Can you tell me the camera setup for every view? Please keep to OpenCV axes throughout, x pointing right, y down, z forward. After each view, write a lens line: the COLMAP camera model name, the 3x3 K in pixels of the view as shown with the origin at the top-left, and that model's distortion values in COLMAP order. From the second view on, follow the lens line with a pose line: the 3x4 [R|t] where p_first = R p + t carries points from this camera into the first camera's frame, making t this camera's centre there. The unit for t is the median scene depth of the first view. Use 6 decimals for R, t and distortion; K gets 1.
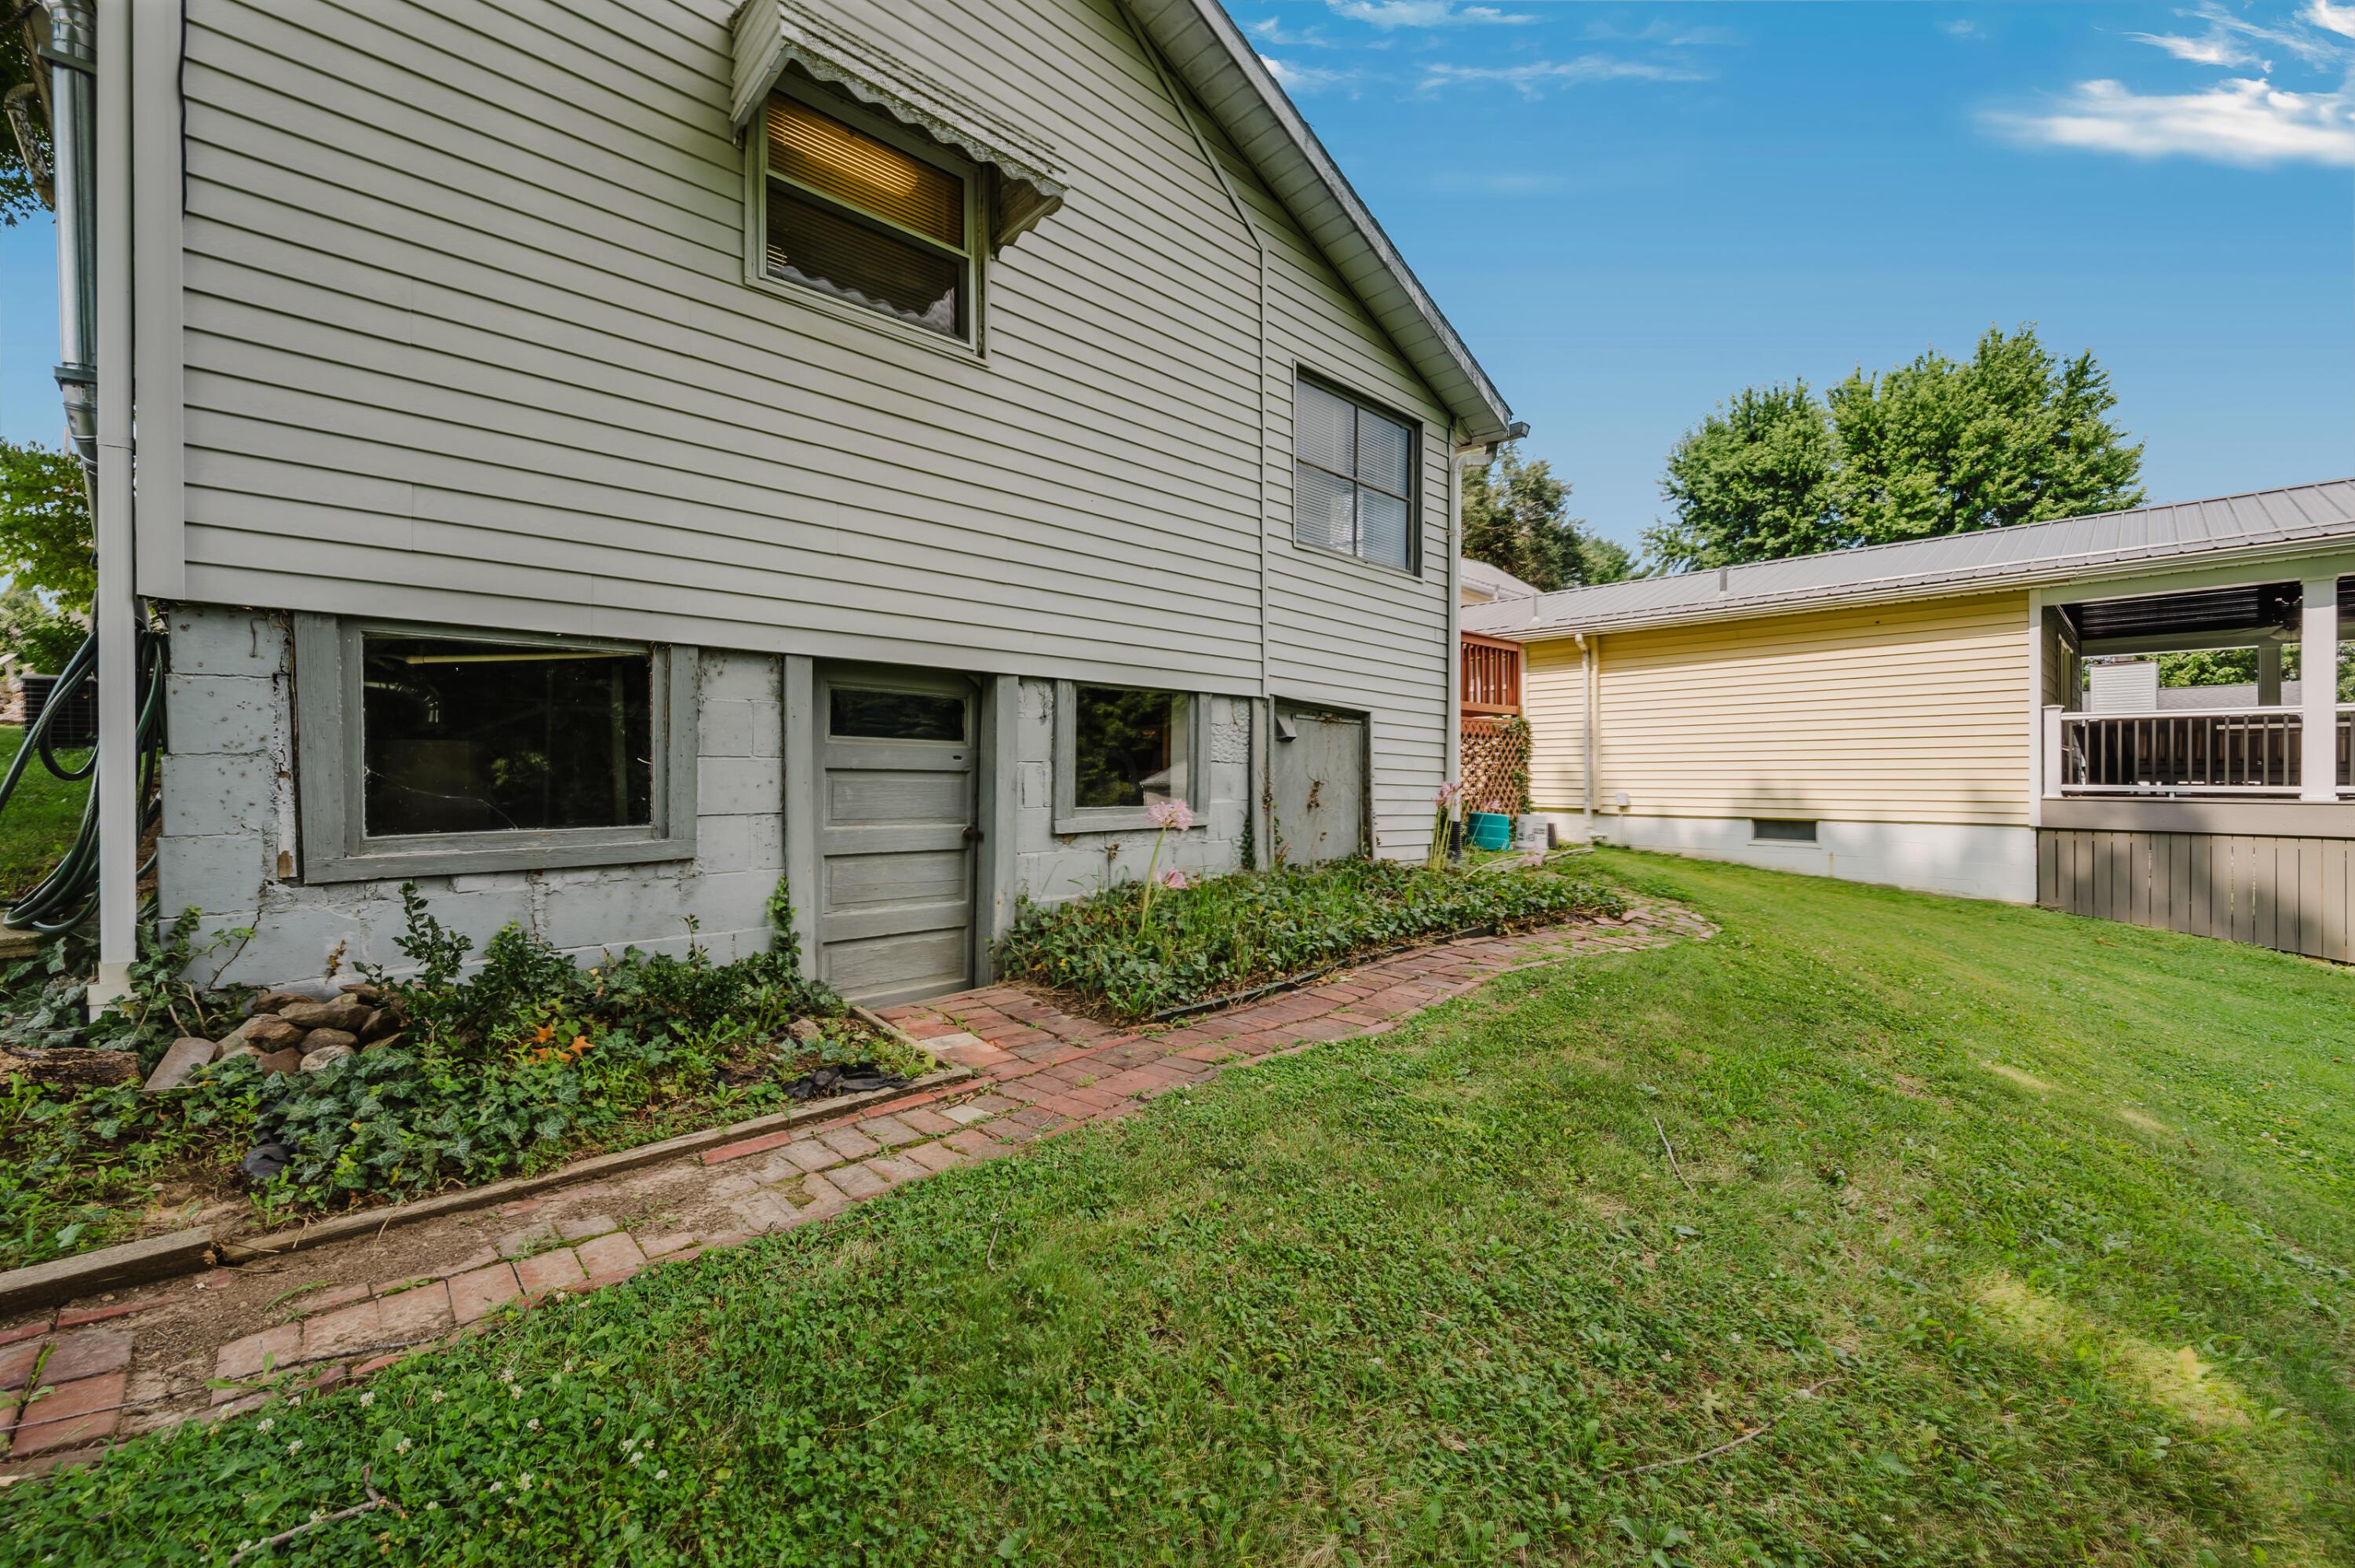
lens RADIAL K [[923.0, 0, 1167.5], [0, 923.0, 778.4], [0, 0, 1]] dist [-0.003410, -0.000146]
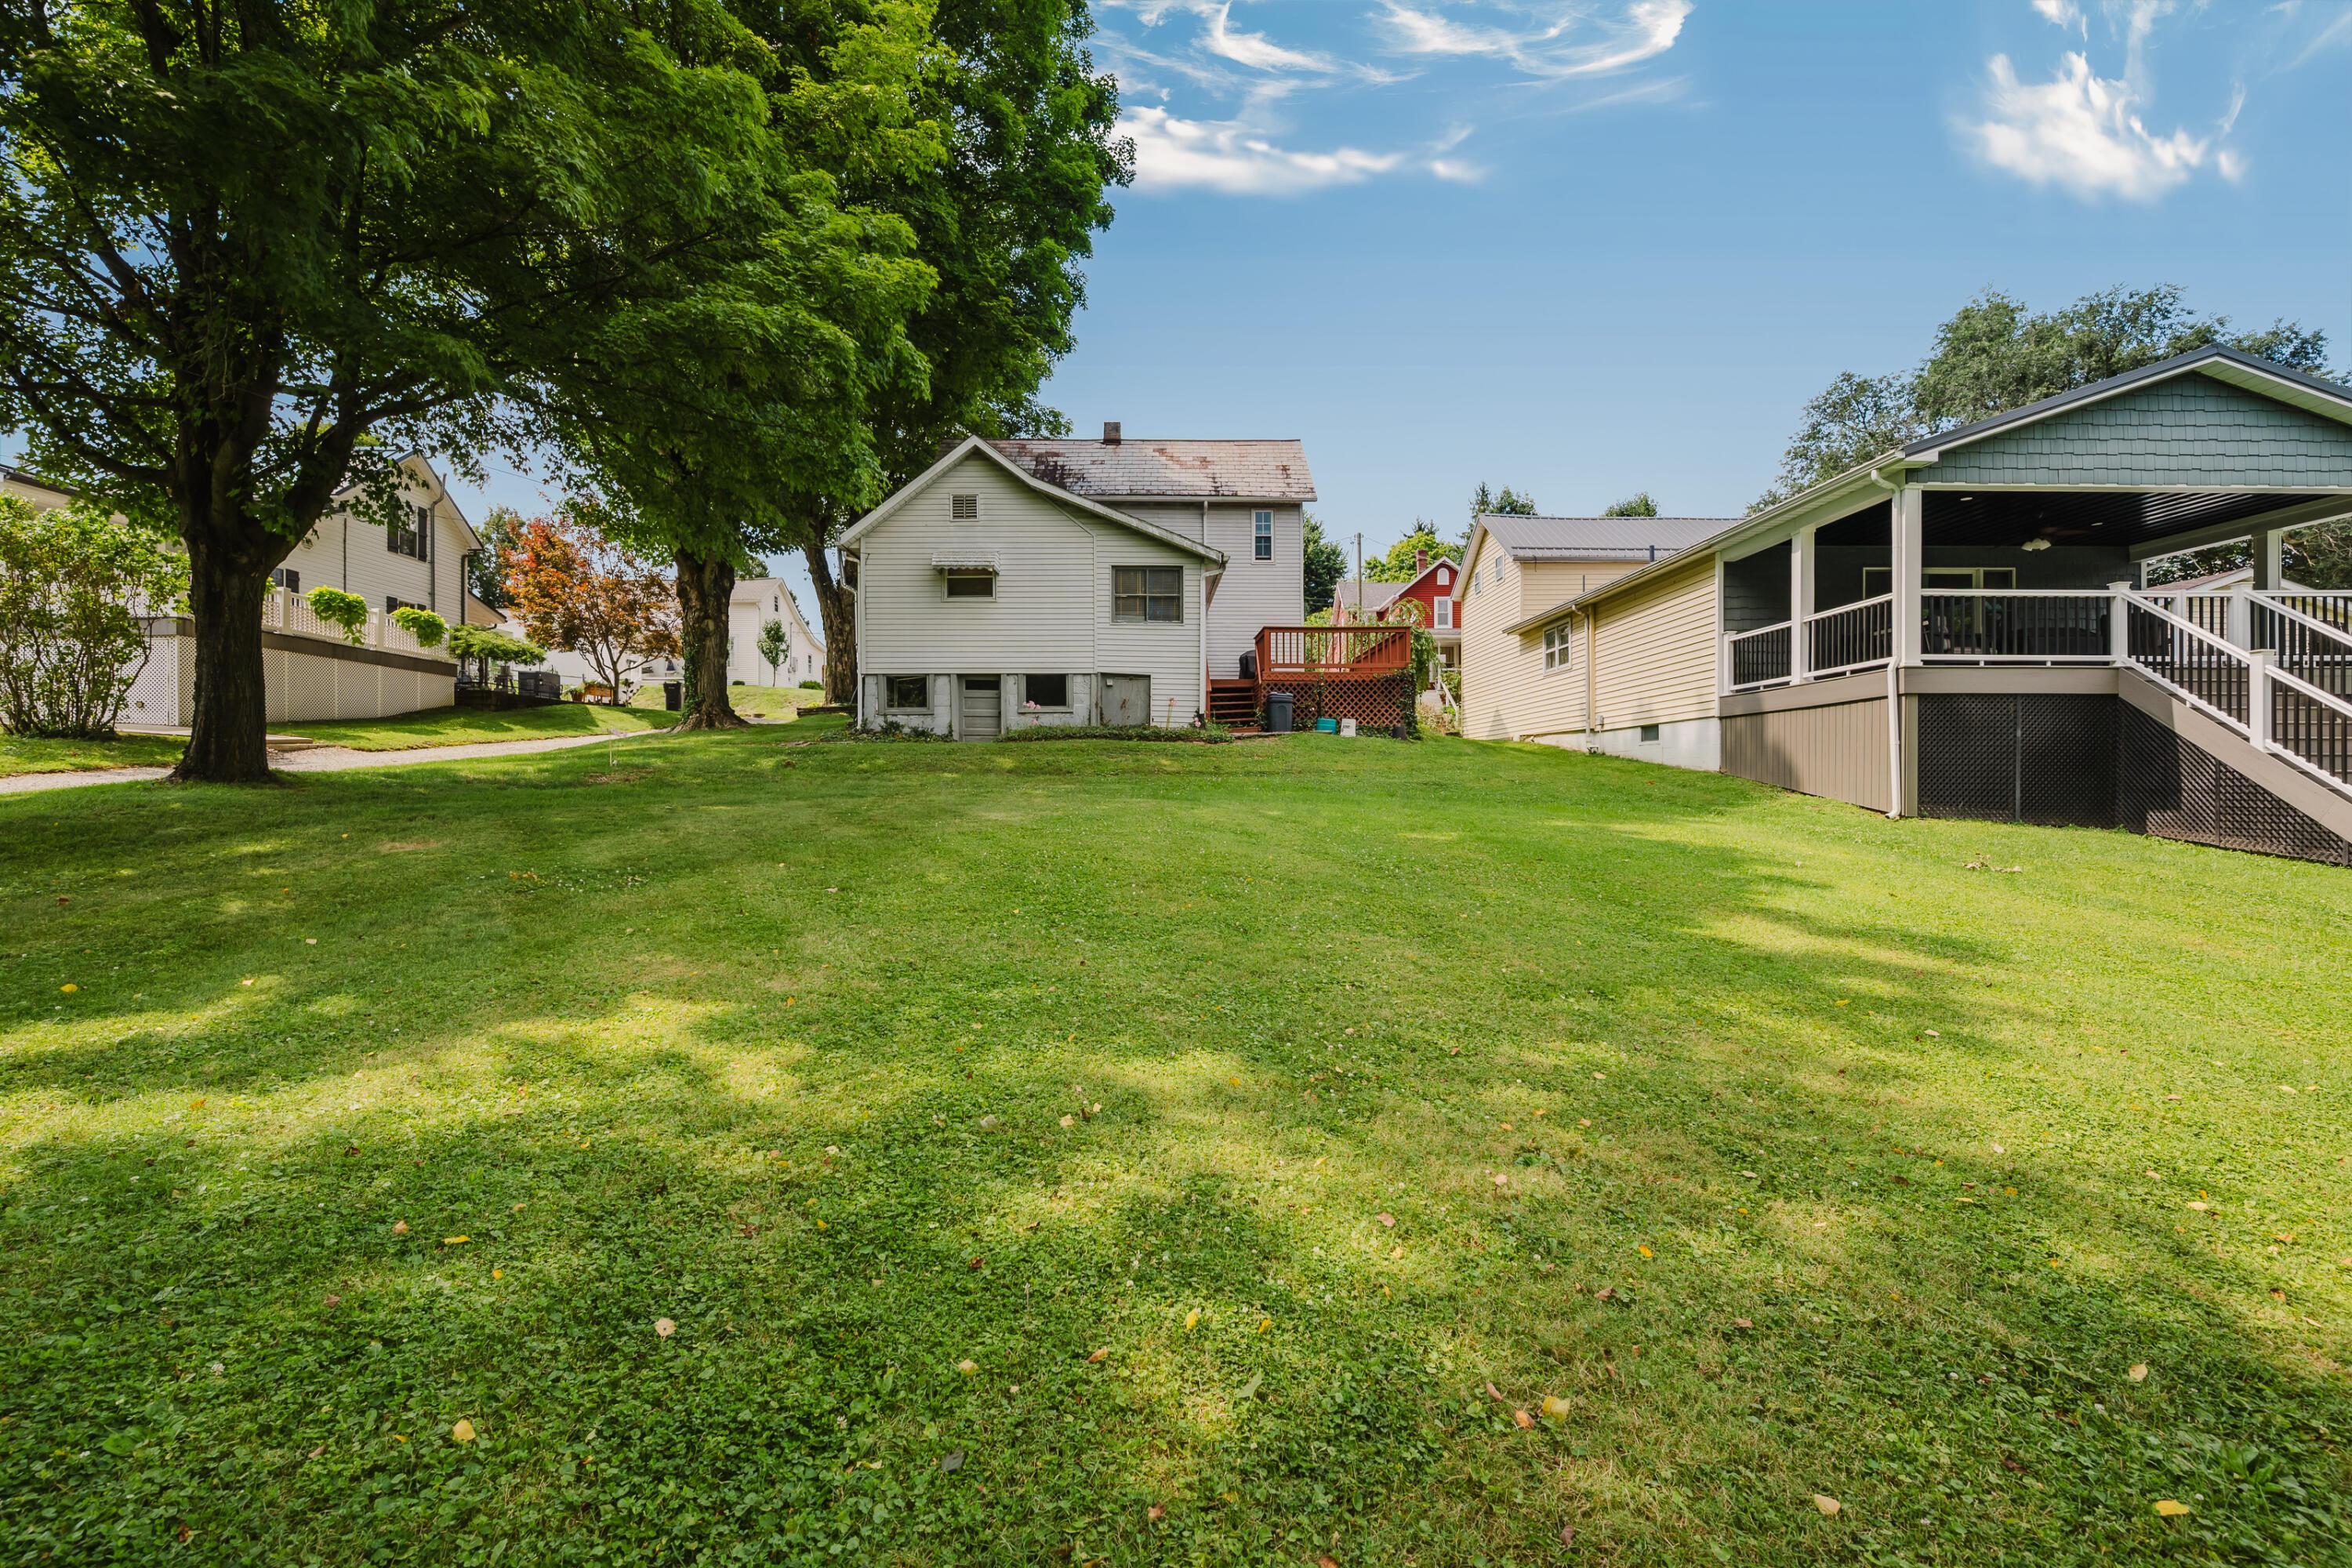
lens RADIAL K [[1024.5, 0, 1175.9], [0, 1024.5, 780.0], [0, 0, 1]] dist [0.000587, -0.000033]
pose [[0.749296, -0.004297, -0.662222, 1.541164], [0.006136, 0.999981, 0.000455, 0.163744], [0.662207, -0.004404, 0.749308, -0.865957]]
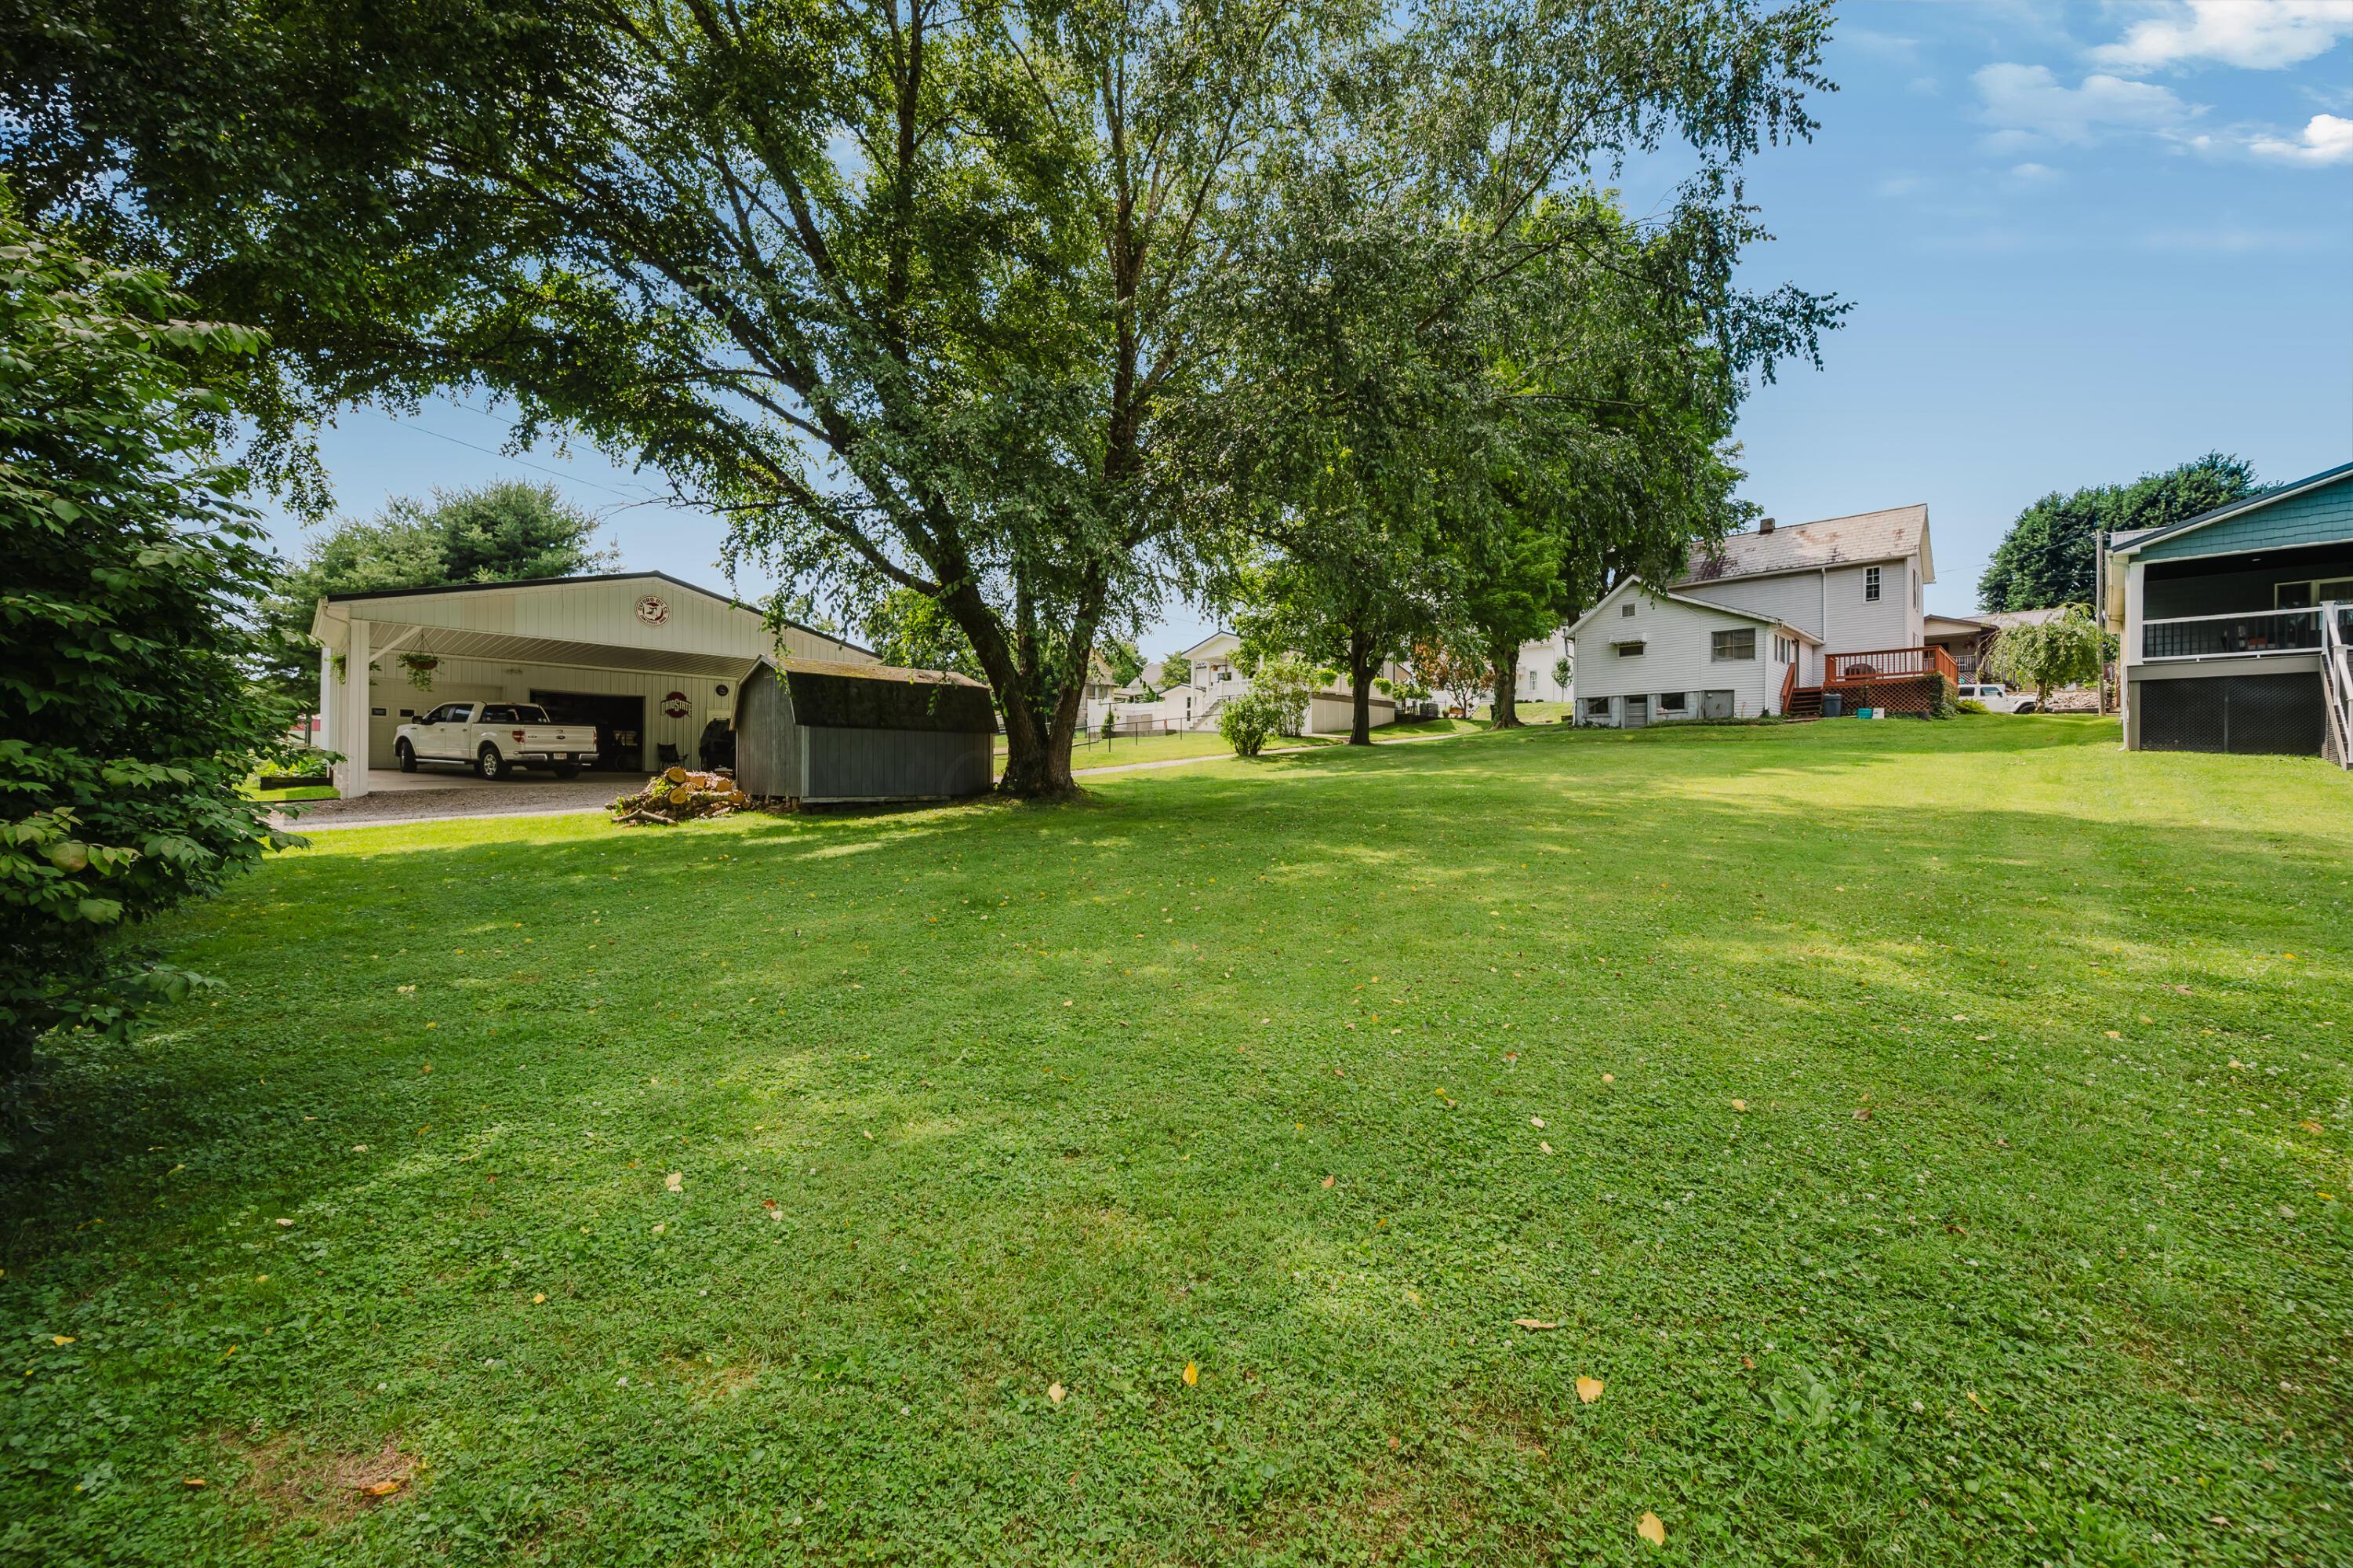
lens RADIAL K [[900.1, 0, 1169.9], [0, 900.1, 780.6], [0, 0, 1]] dist [-0.001132, 0.000050]
pose [[0.032440, -0.000541, -0.999474, 3.393819], [-0.004586, 0.999989, -0.000690, 0.300633], [0.999463, 0.004606, 0.032437, -1.546948]]
